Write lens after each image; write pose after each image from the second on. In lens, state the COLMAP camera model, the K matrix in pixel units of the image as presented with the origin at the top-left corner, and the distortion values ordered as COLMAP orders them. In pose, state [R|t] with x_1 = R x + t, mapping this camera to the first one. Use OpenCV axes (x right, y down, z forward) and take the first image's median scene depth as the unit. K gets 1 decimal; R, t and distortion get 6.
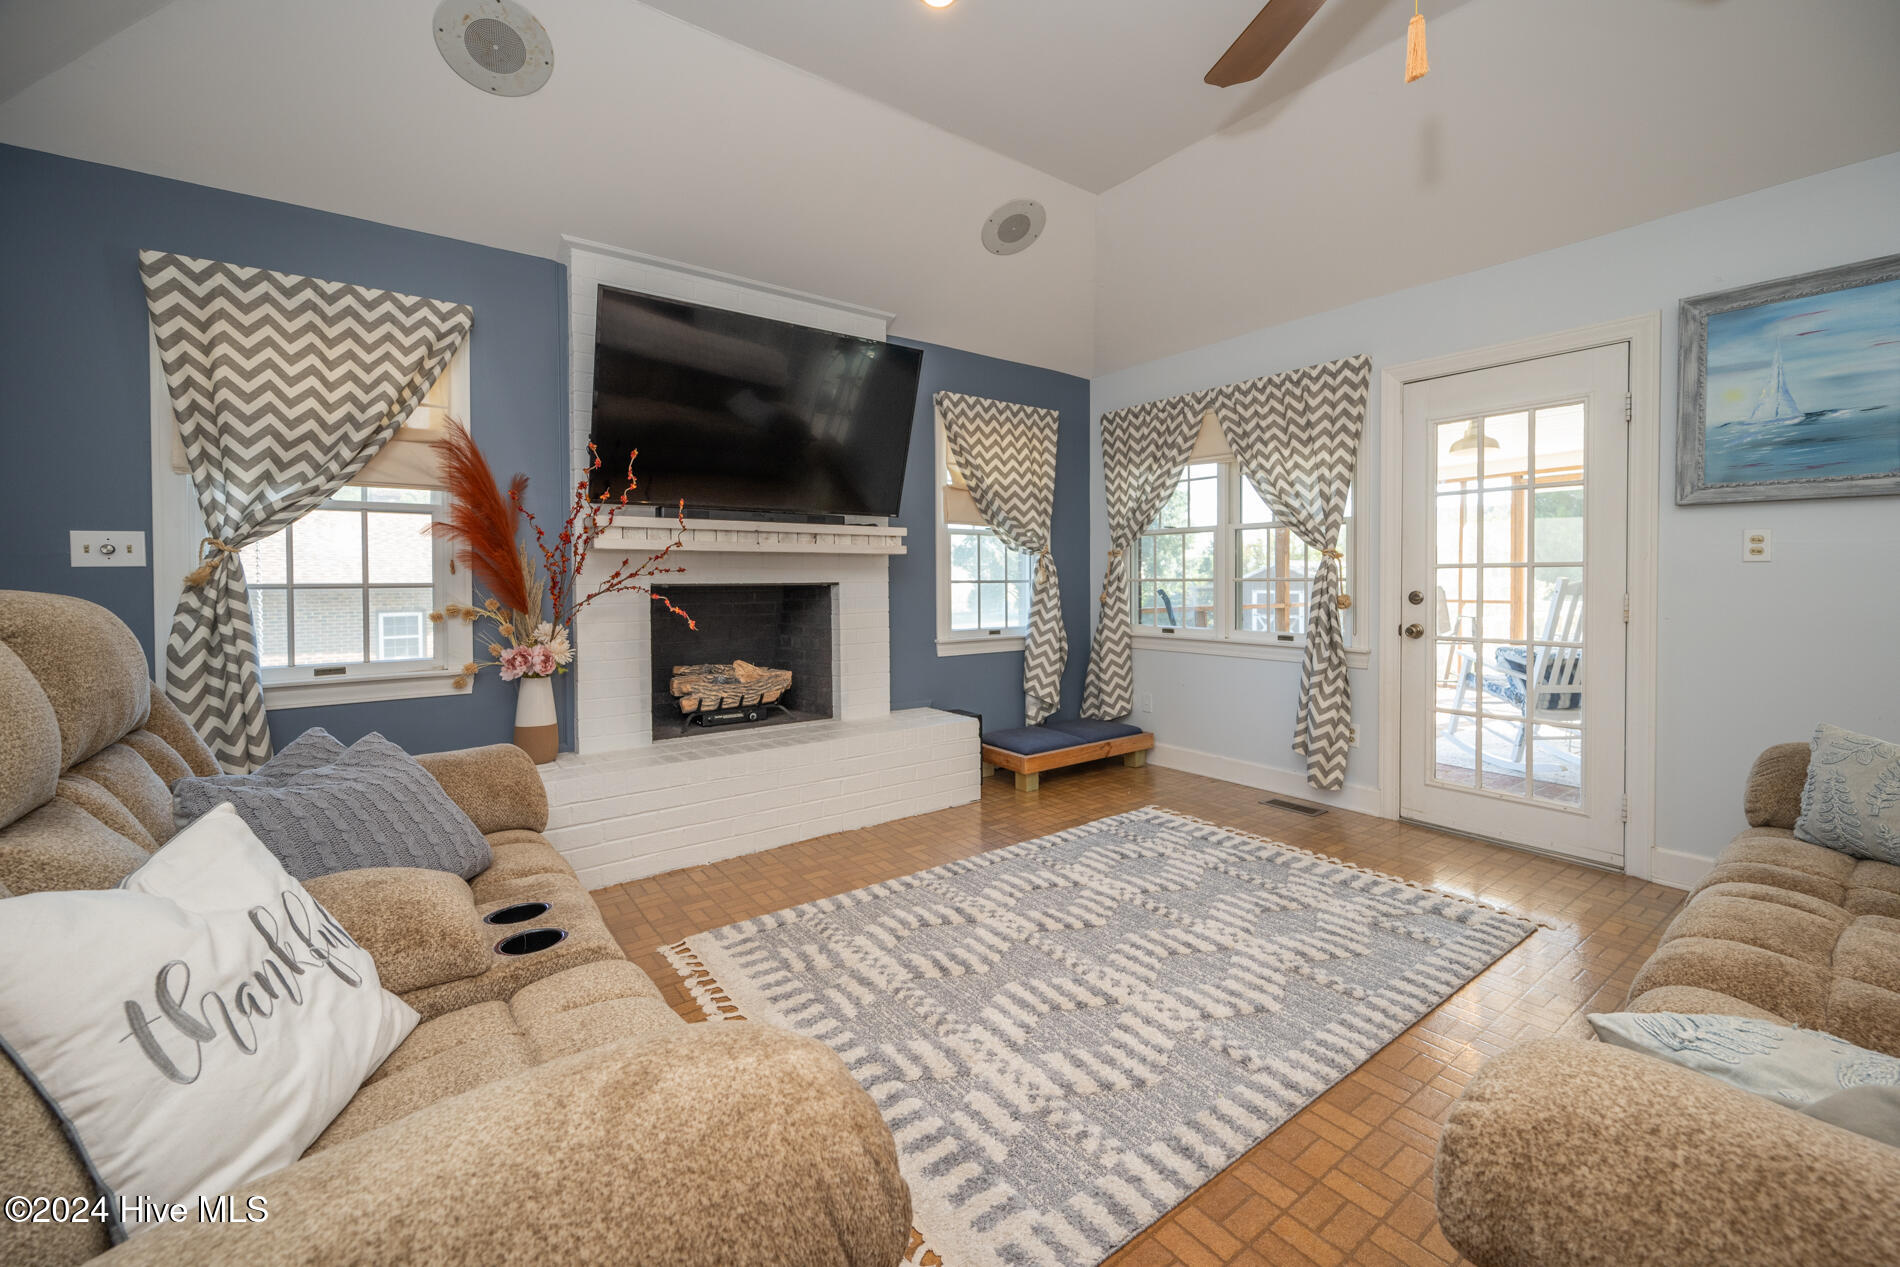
lens RADIAL K [[778.5, 0, 965.1], [0, 778.5, 595.4], [0, 0, 1]] dist [-0.001508, -0.000525]
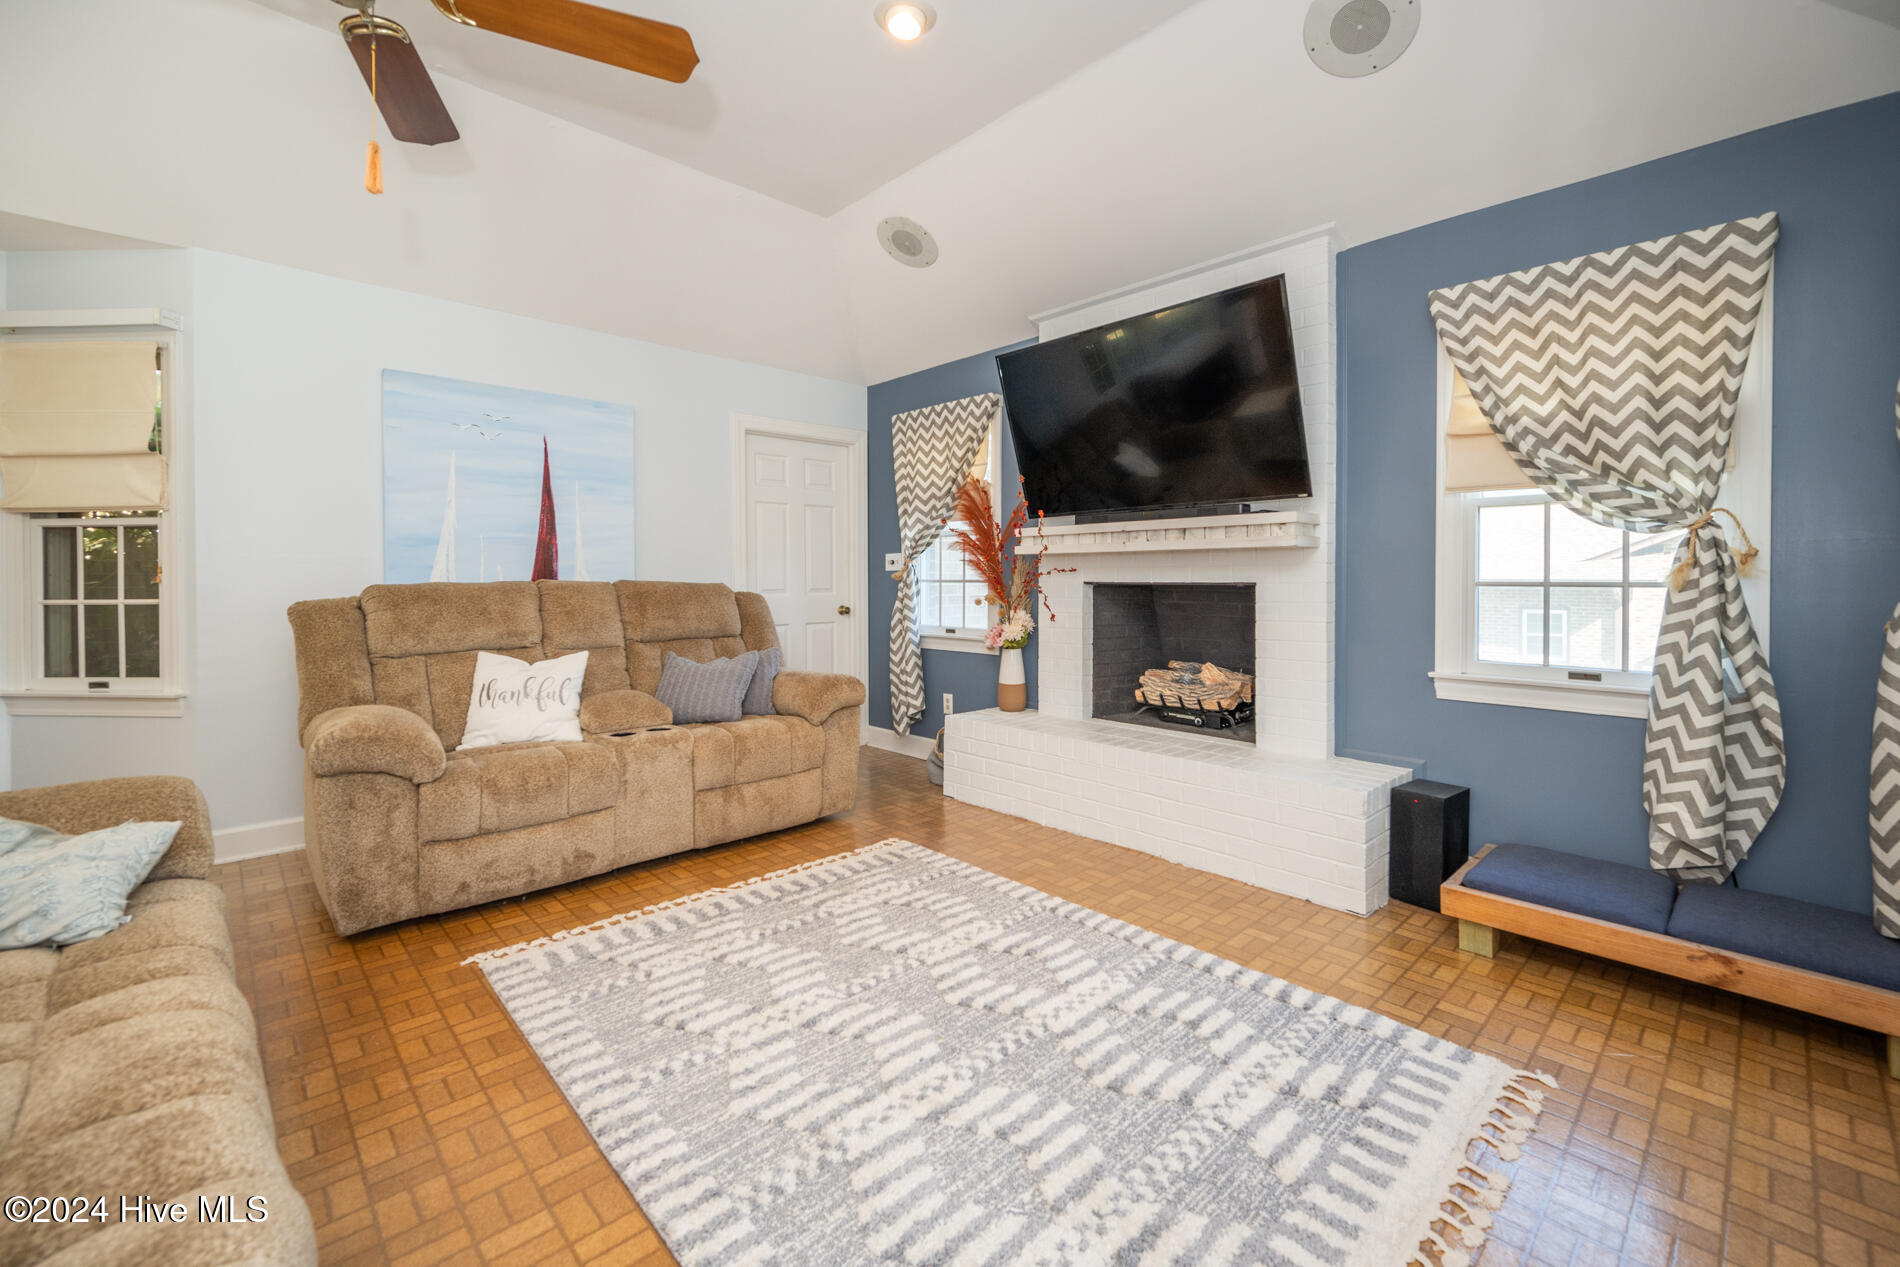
lens RADIAL K [[797.6, 0, 973.6], [0, 797.6, 588.1], [0, 0, 1]] dist [0.000382, 0.000007]
pose [[0.117324, 0.016277, -0.992960, 0.749861], [-0.023217, 0.999637, 0.013643, -0.017351], [0.992822, 0.021453, 0.117659, 0.685165]]
